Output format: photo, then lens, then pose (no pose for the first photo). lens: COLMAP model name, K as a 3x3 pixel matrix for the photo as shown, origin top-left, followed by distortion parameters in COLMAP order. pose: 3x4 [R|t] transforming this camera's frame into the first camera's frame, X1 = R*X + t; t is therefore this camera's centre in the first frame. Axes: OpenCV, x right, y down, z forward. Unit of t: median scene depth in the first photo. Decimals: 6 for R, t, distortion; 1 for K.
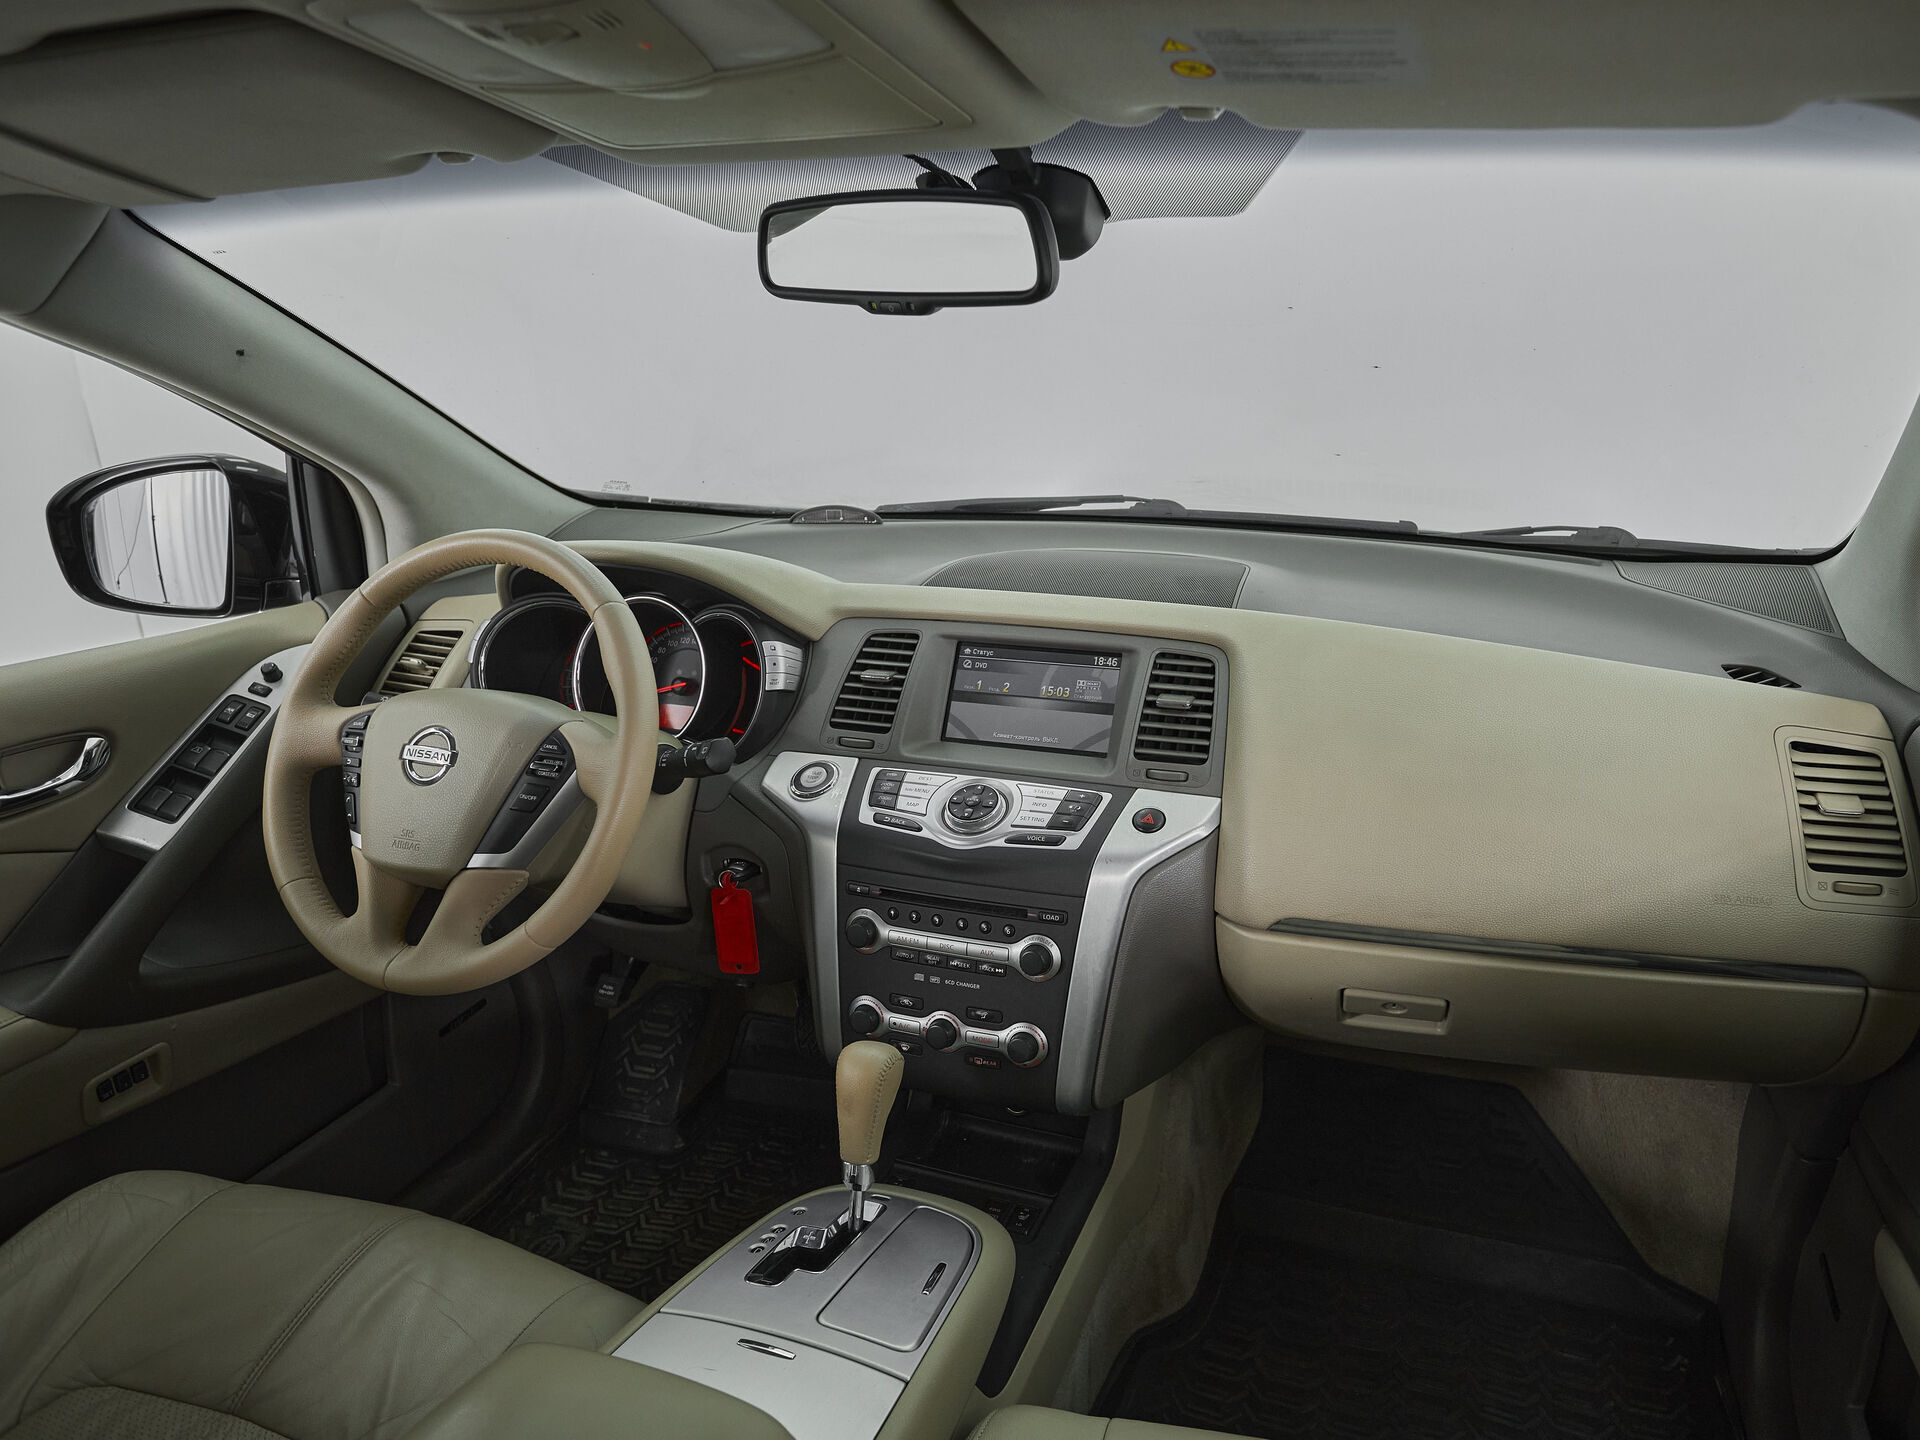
lens RADIAL K [[1279.9, 0, 1071.8], [0, 1279.9, 718.3], [0, 0, 1]] dist [-0.075972, 0.051641]
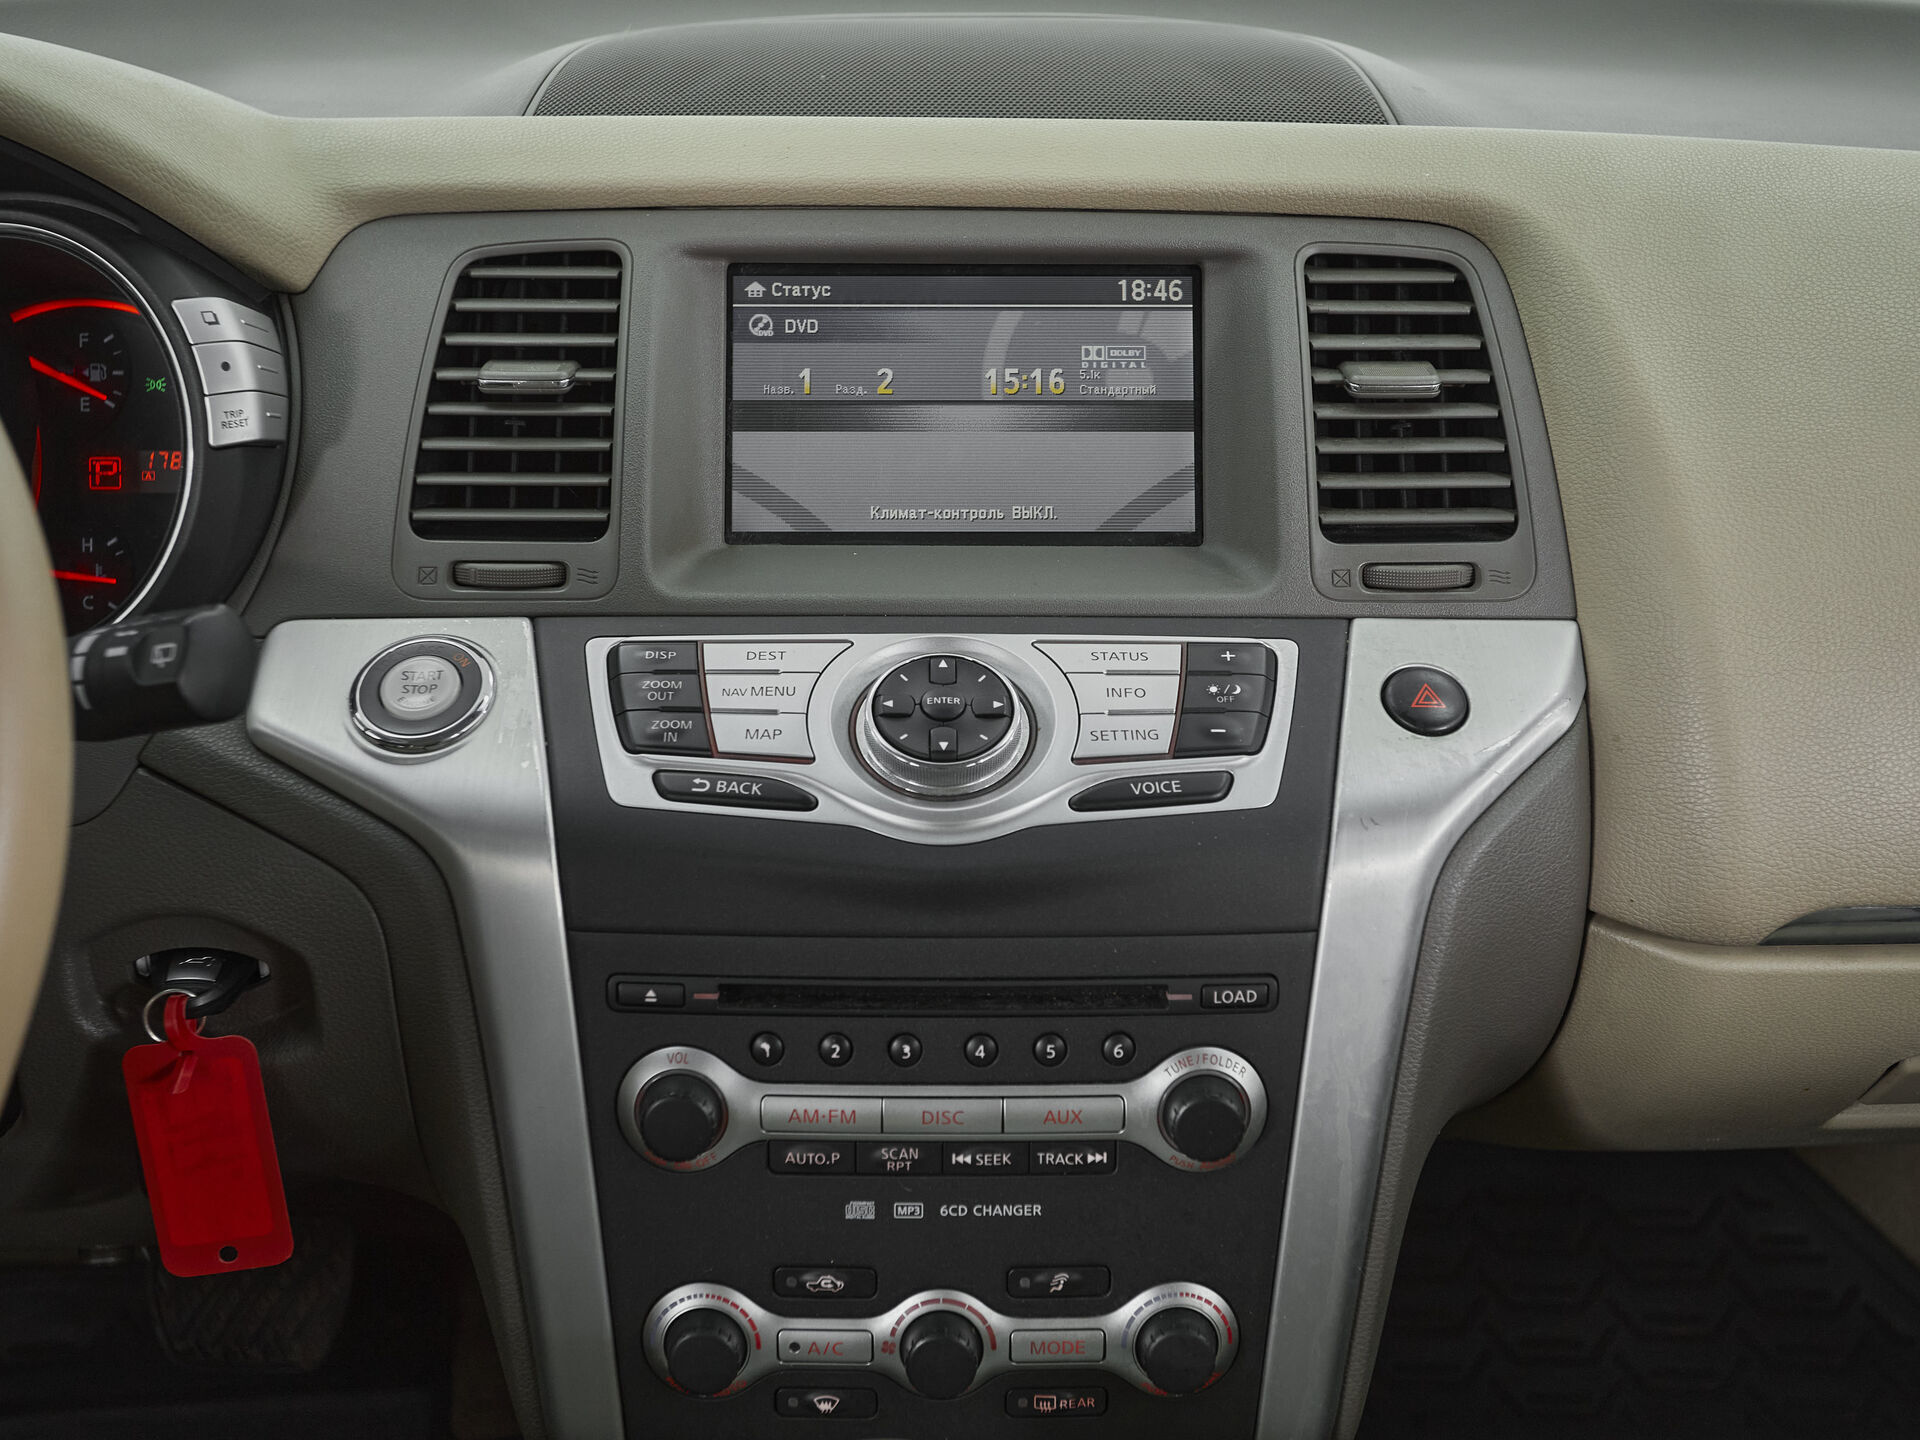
lens RADIAL K [[2374.4, 0, 946.0], [0, 2374.4, 723.3], [0, 0, 1]] dist [0.036268, 0.000000]
pose [[0.947397, -0.123594, 0.295235, -0.253217], [0.085459, 0.986627, 0.138796, -0.020896], [-0.308441, -0.106264, 0.945289, 0.342392]]
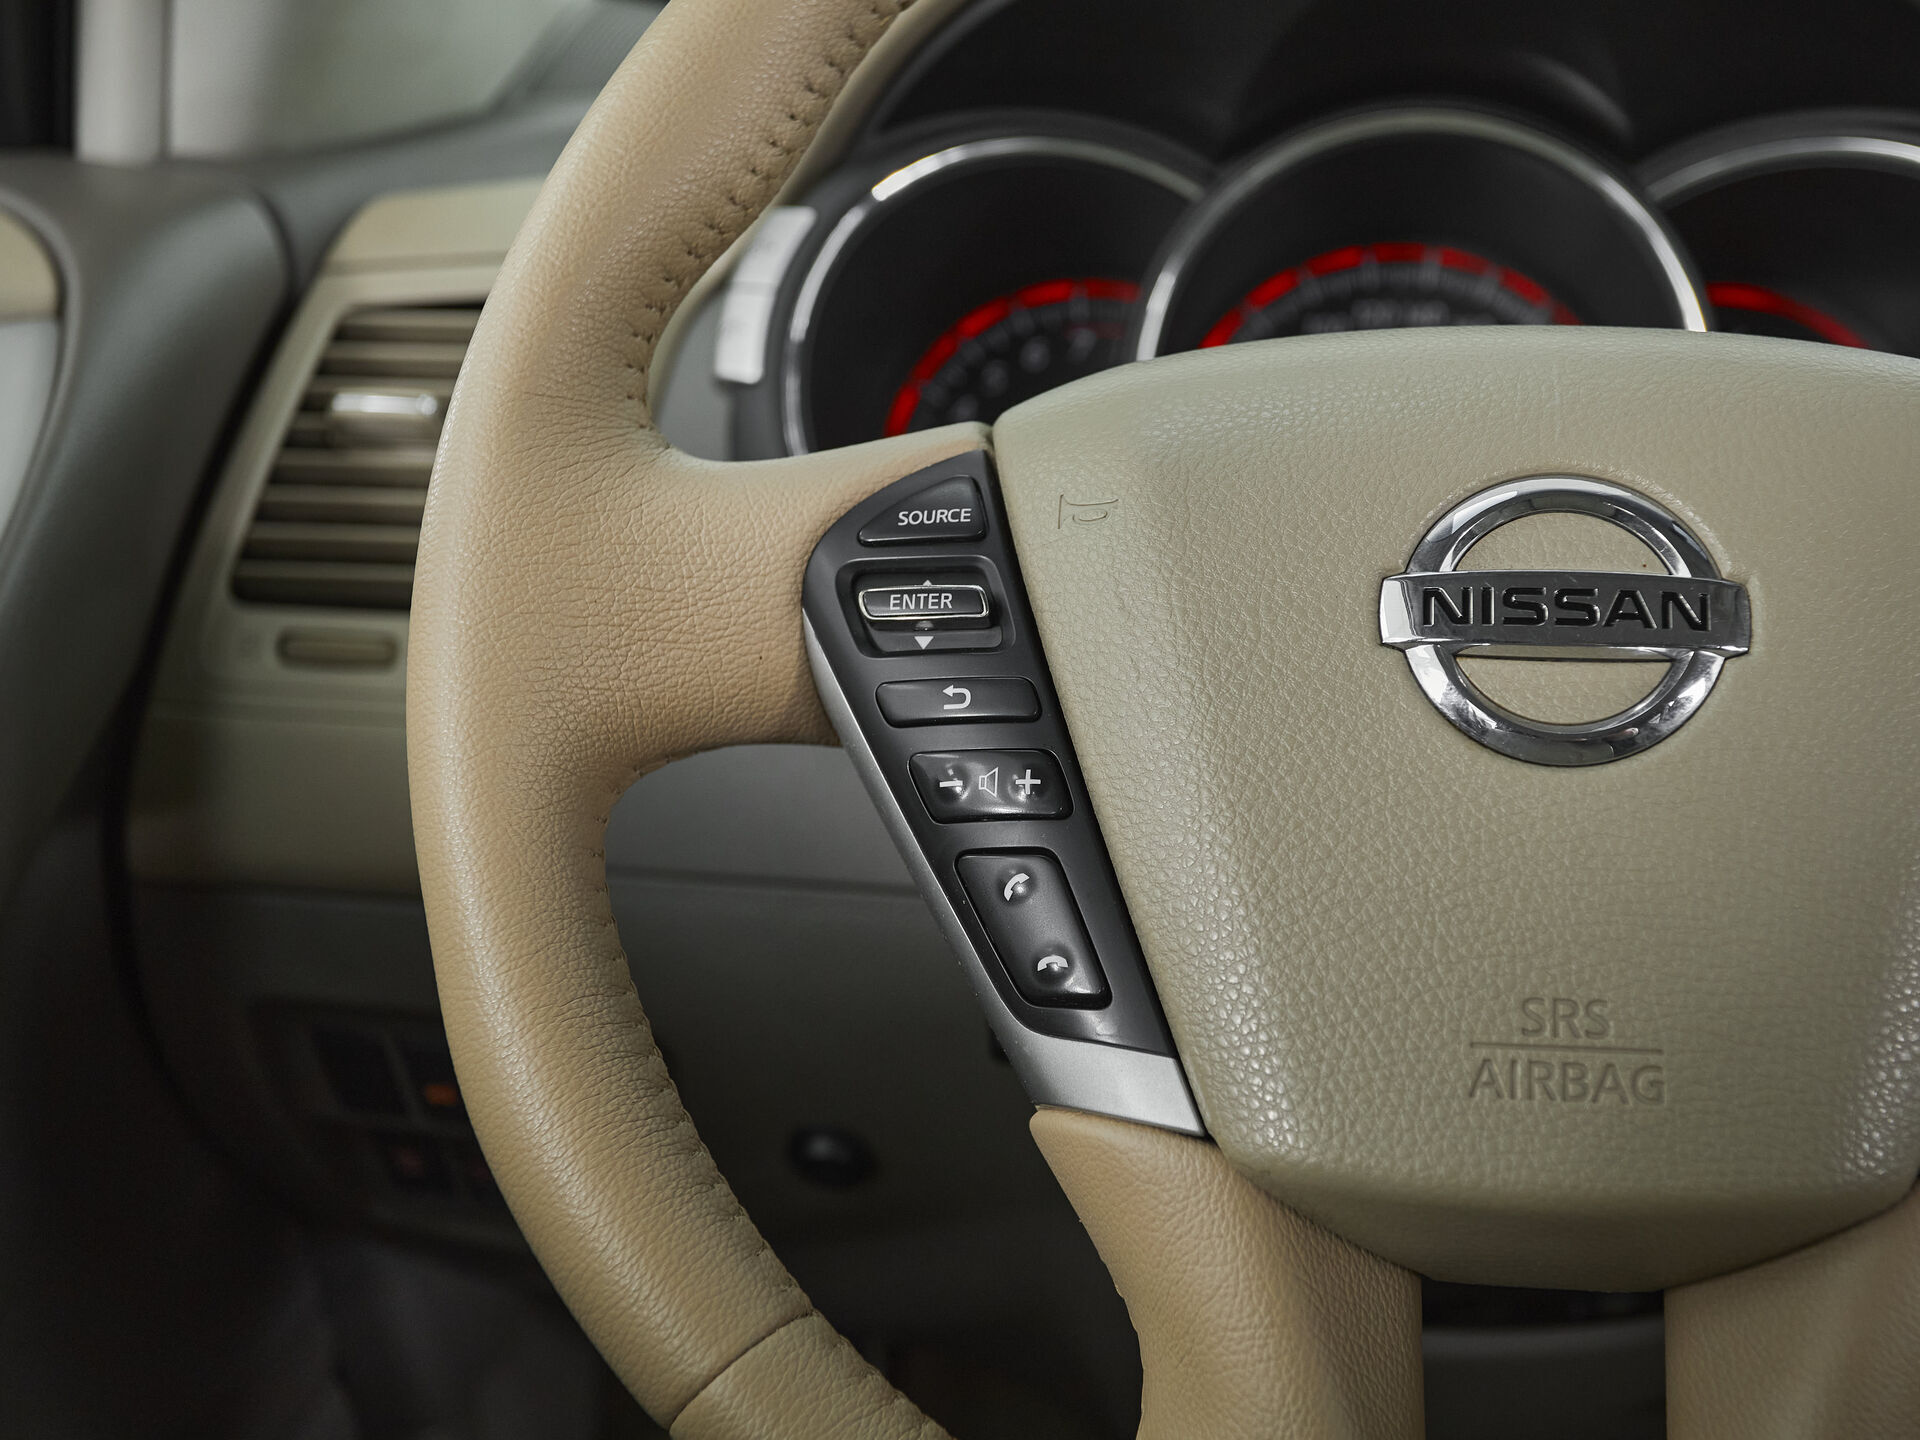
lens RADIAL K [[2374.4, 0, 1043.9], [0, 2374.4, 703.8], [0, 0, 1]] dist [0.036268, 0.000000]
pose [[0.967674, -0.058092, 0.245423, -0.593540], [0.066631, 0.997422, -0.026627, 0.041933], [-0.243243, 0.042119, 0.969050, 0.574838]]
